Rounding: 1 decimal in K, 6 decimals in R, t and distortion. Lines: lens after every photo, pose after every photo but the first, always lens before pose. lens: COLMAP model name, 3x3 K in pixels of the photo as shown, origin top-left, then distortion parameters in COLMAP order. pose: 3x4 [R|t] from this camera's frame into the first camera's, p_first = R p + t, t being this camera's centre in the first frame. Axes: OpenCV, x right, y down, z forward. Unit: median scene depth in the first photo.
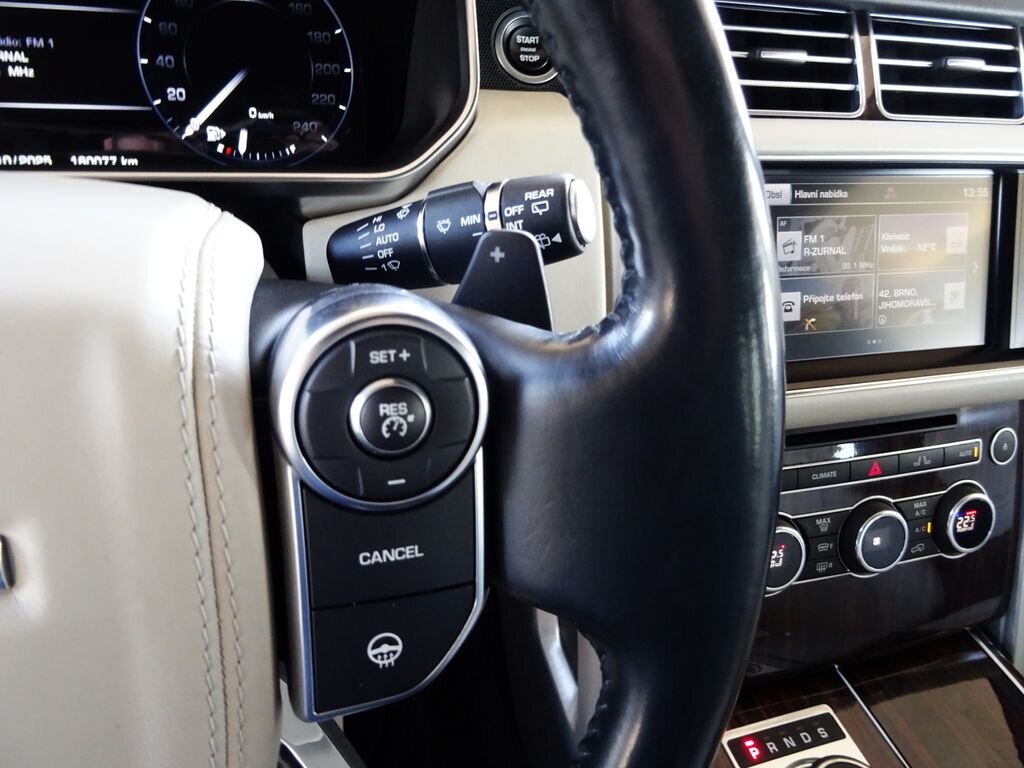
lens RADIAL K [[730.3, 0, 513.5], [0, 730.3, 383.2], [0, 0, 1]] dist [-0.003155, -0.005075]
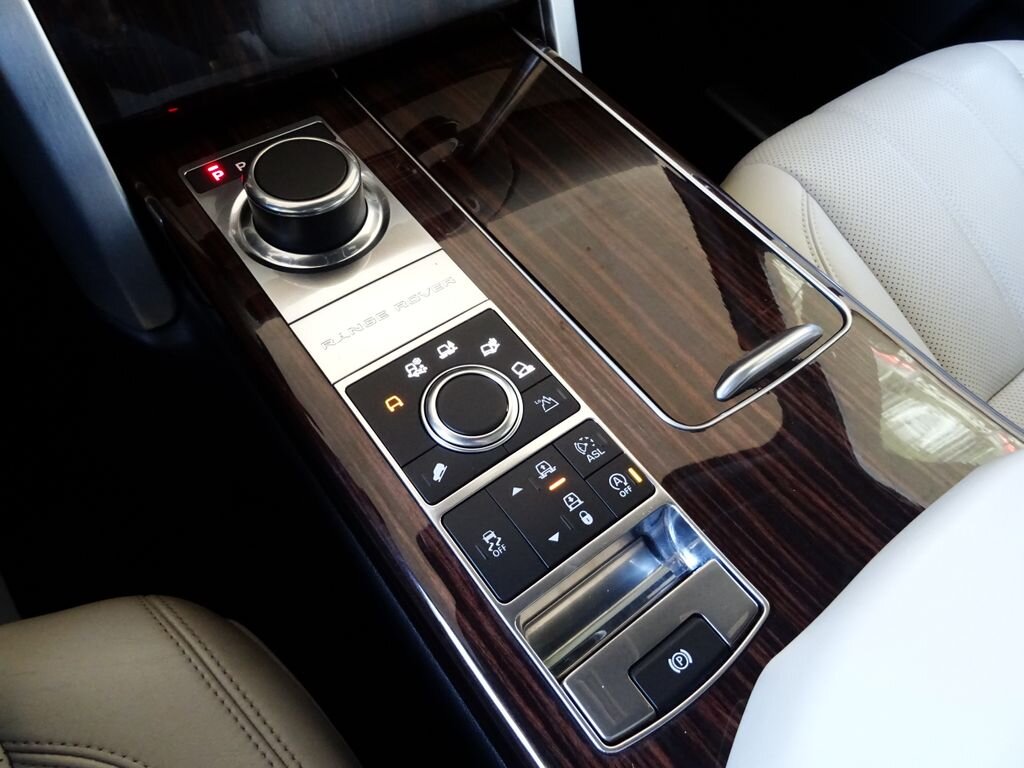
lens RADIAL K [[730.3, 0, 513.5], [0, 730.3, 383.2], [0, 0, 1]] dist [-0.003155, -0.005075]
pose [[0.937927, -0.301934, 0.170673, 0.470741], [0.211729, 0.888204, 0.407755, 0.489448], [-0.274708, -0.346307, 0.896999, 0.089369]]
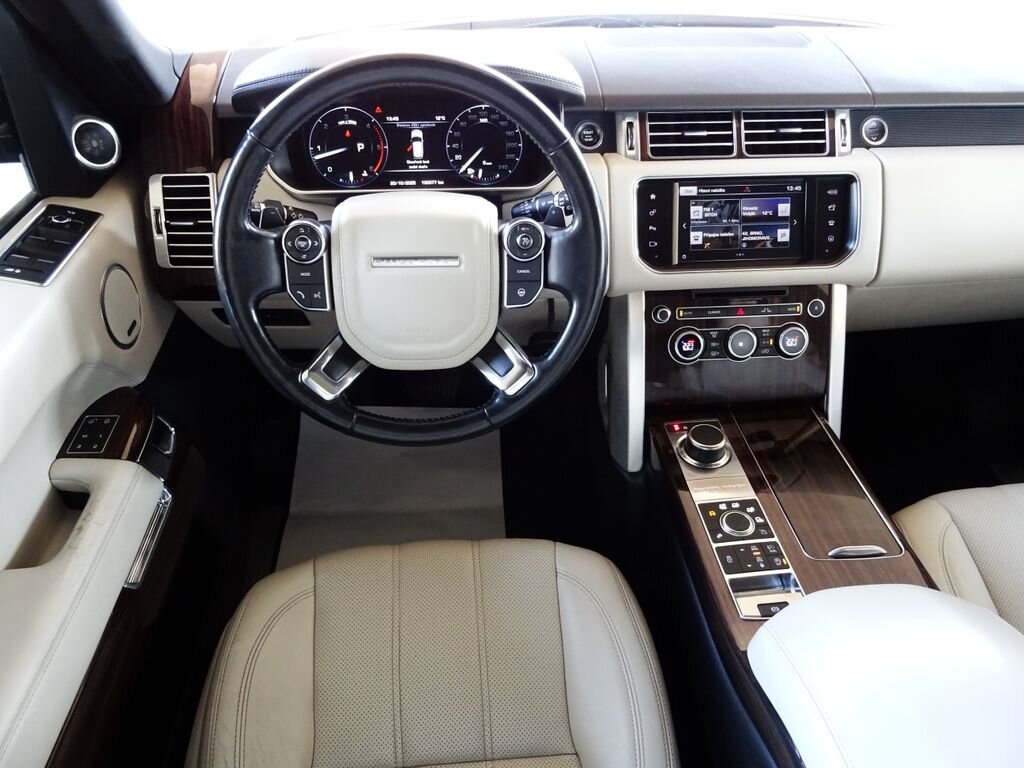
lens RADIAL K [[730.3, 0, 513.5], [0, 730.3, 383.2], [0, 0, 1]] dist [-0.003155, -0.005075]
pose [[0.975271, 0.044569, -0.216473, 0.348936], [-0.040901, 0.998934, 0.021398, 0.360980], [0.217196, -0.012015, 0.976054, -1.543752]]
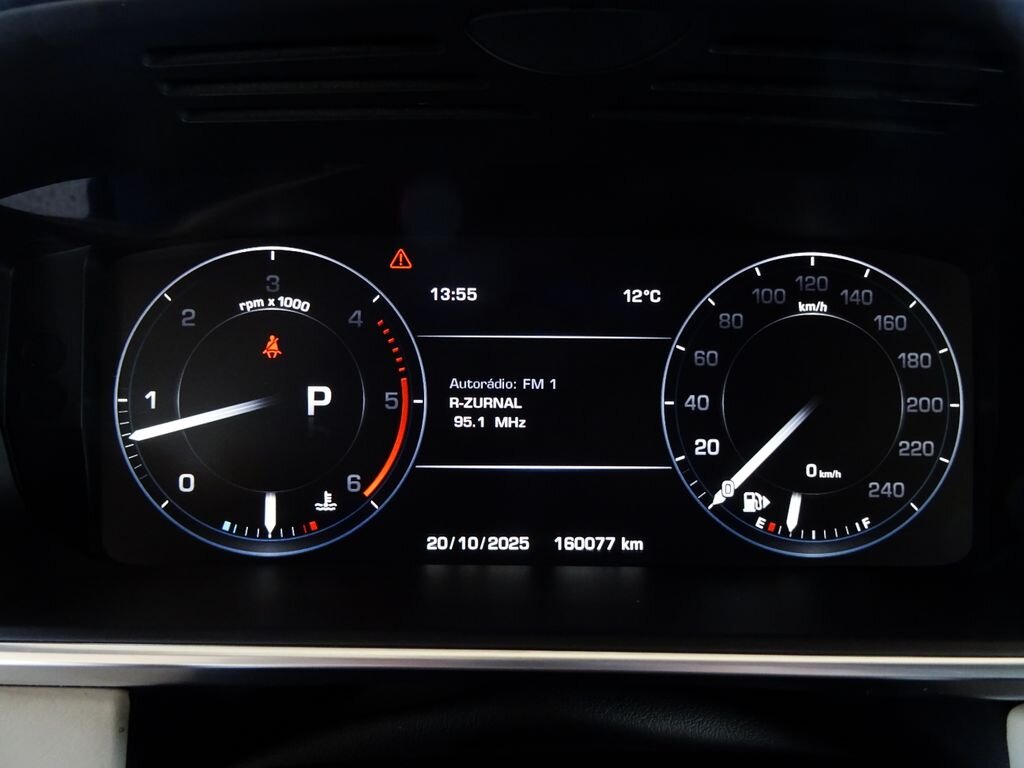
lens RADIAL K [[730.3, 0, 513.5], [0, 730.3, 383.2], [0, 0, 1]] dist [-0.003155, -0.005075]
pose [[0.954924, -0.009054, -0.296712, -0.407647], [-0.084538, 0.949852, -0.301057, -0.220630], [0.284558, 0.312570, 0.906271, 0.300720]]
